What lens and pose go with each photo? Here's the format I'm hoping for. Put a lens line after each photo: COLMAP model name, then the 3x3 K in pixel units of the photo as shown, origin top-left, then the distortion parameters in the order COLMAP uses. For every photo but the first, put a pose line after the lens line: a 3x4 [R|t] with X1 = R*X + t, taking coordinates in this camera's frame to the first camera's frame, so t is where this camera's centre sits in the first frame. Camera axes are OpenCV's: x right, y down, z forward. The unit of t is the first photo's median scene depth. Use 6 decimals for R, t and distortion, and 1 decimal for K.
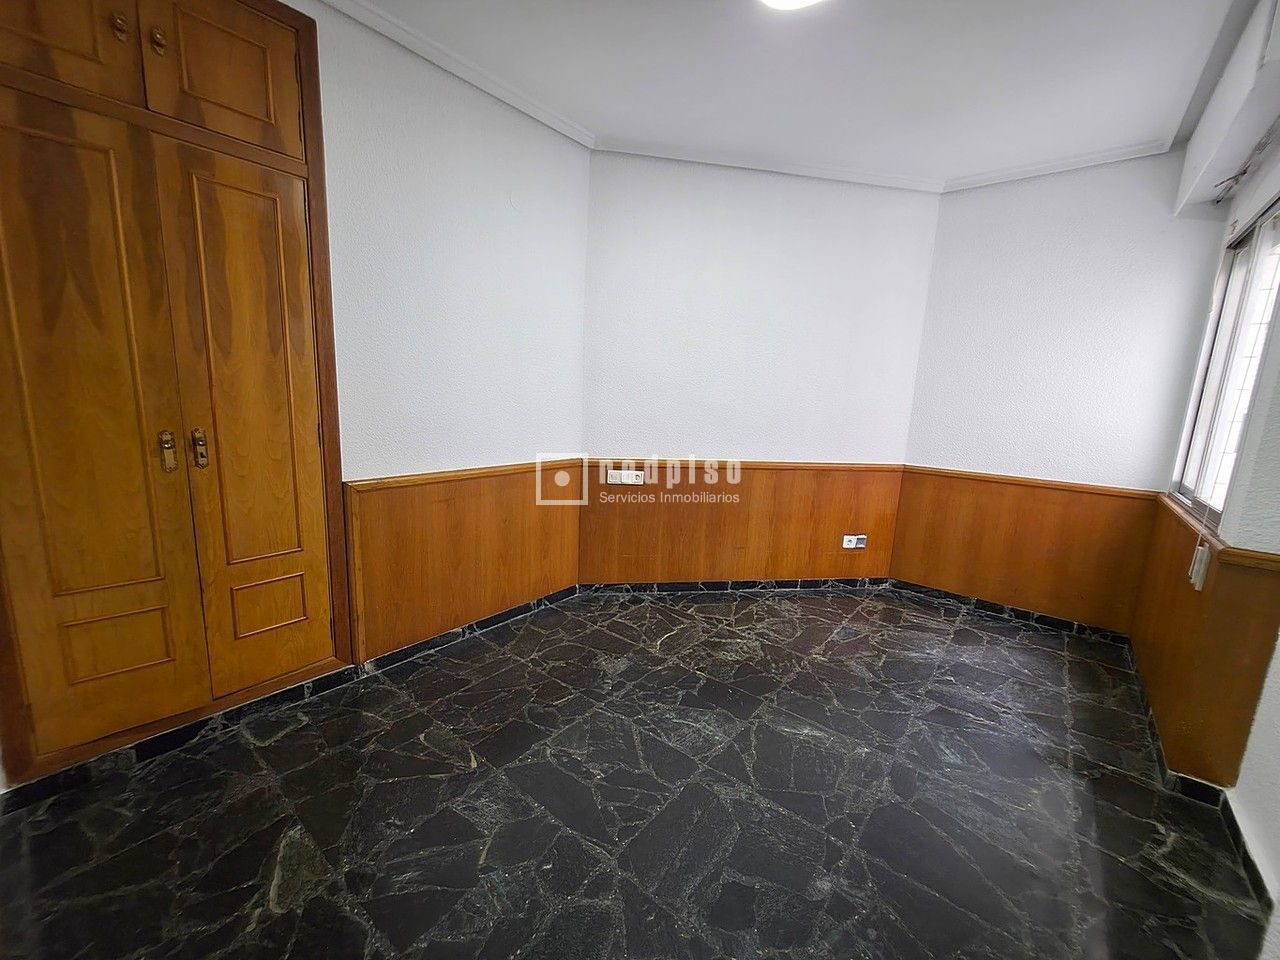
lens RADIAL K [[506.9, 0, 635.6], [0, 506.9, 479.1], [0, 0, 1]] dist [0.001490, 0.000300]
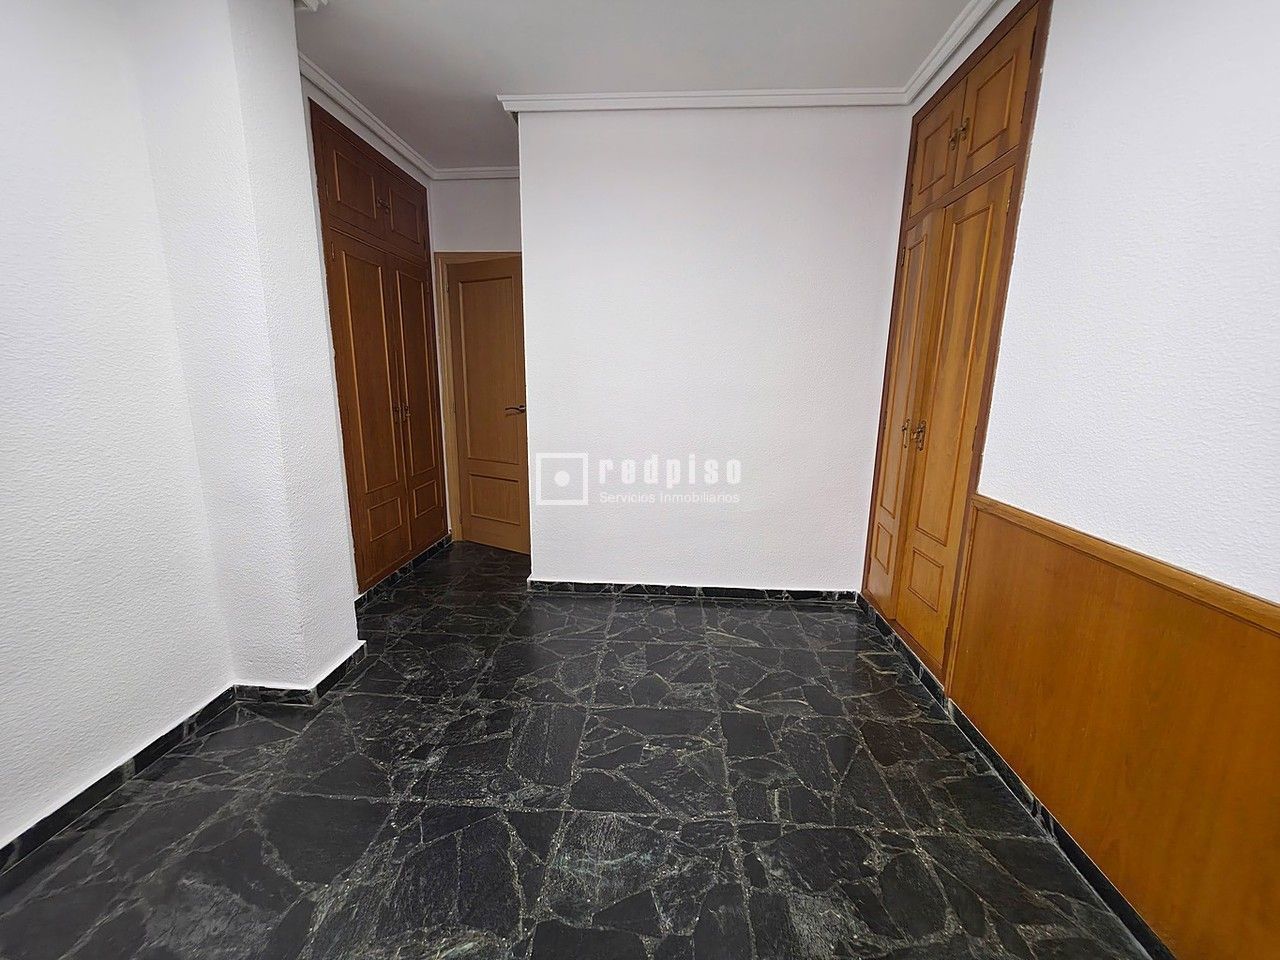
lens RADIAL K [[506.9, 0, 632.2], [0, 506.9, 482.1], [0, 0, 1]] dist [0.001490, 0.000300]
pose [[-0.812636, 0.064204, -0.579224, 0.491441], [-0.147127, 0.939114, 0.310512, -0.226082], [0.563894, 0.337553, -0.753712, 1.497893]]
